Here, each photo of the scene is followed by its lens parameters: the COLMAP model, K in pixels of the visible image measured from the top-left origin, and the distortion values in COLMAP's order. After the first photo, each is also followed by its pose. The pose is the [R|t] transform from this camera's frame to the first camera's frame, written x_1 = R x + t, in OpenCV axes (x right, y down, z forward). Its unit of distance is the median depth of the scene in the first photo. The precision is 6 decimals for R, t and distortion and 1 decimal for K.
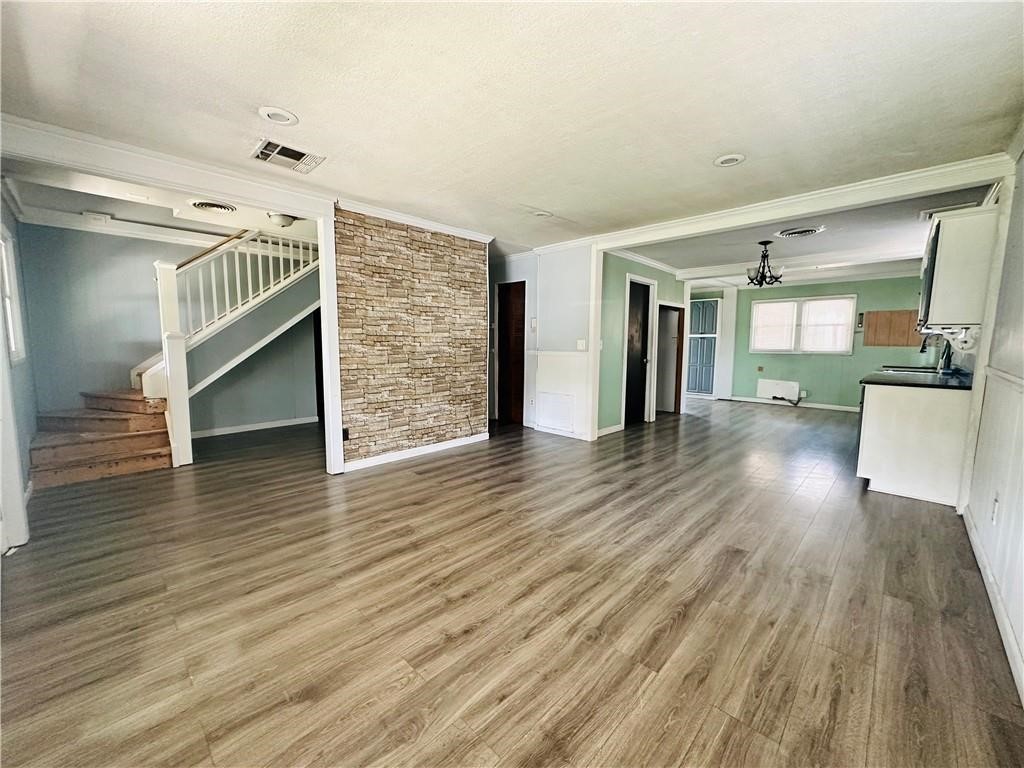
lens RADIAL K [[405.9, 0, 512.7], [0, 405.9, 381.3], [0, 0, 1]] dist [-0.001049, -0.000358]
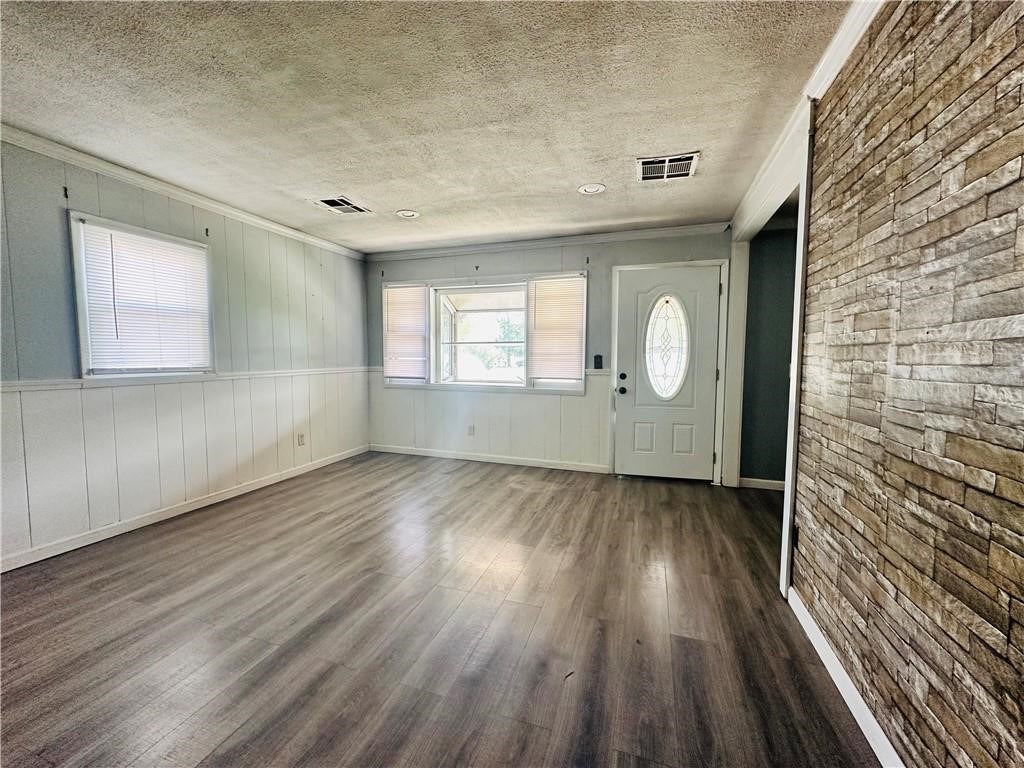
lens RADIAL K [[405.9, 0, 512.7], [0, 405.9, 381.3], [0, 0, 1]] dist [-0.001049, -0.000358]
pose [[-0.901932, 0.015932, -0.431584, 0.257664], [-0.055040, 0.986931, 0.151455, -0.228808], [0.428357, 0.160357, -0.889267, 2.306742]]
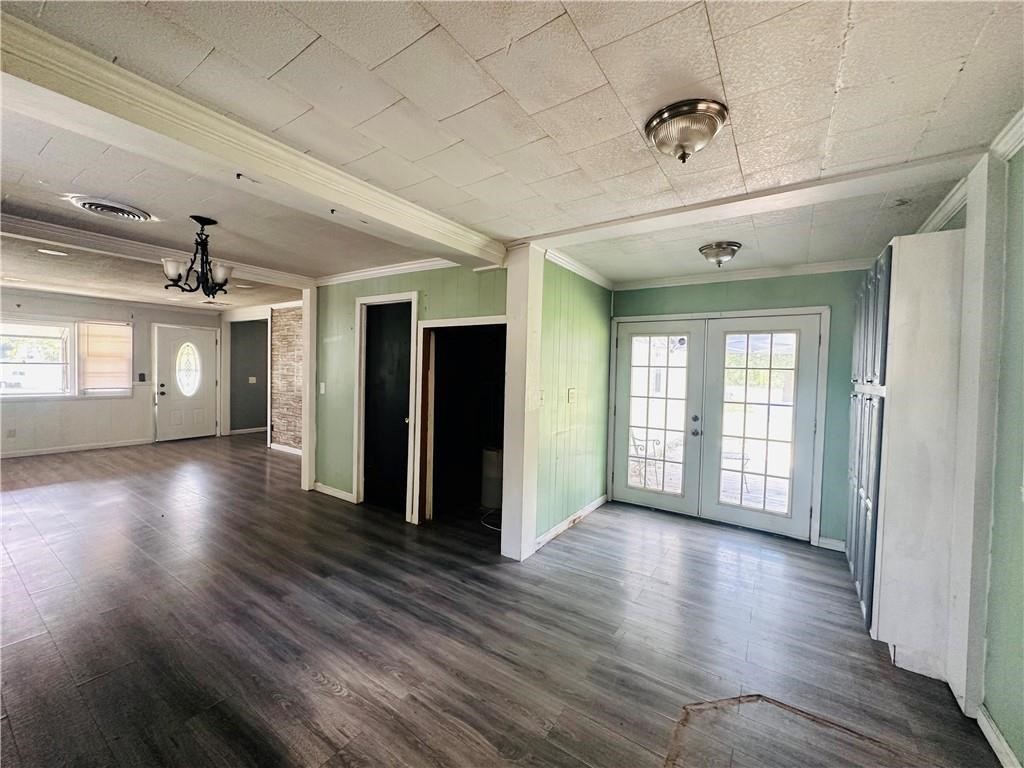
lens RADIAL K [[405.9, 0, 512.7], [0, 405.9, 381.3], [0, 0, 1]] dist [-0.001049, -0.000358]
pose [[0.174589, 0.025411, -0.984314, 2.888757], [-0.121271, 0.992611, 0.004115, -0.399194], [0.977145, 0.118650, 0.176380, 3.107342]]
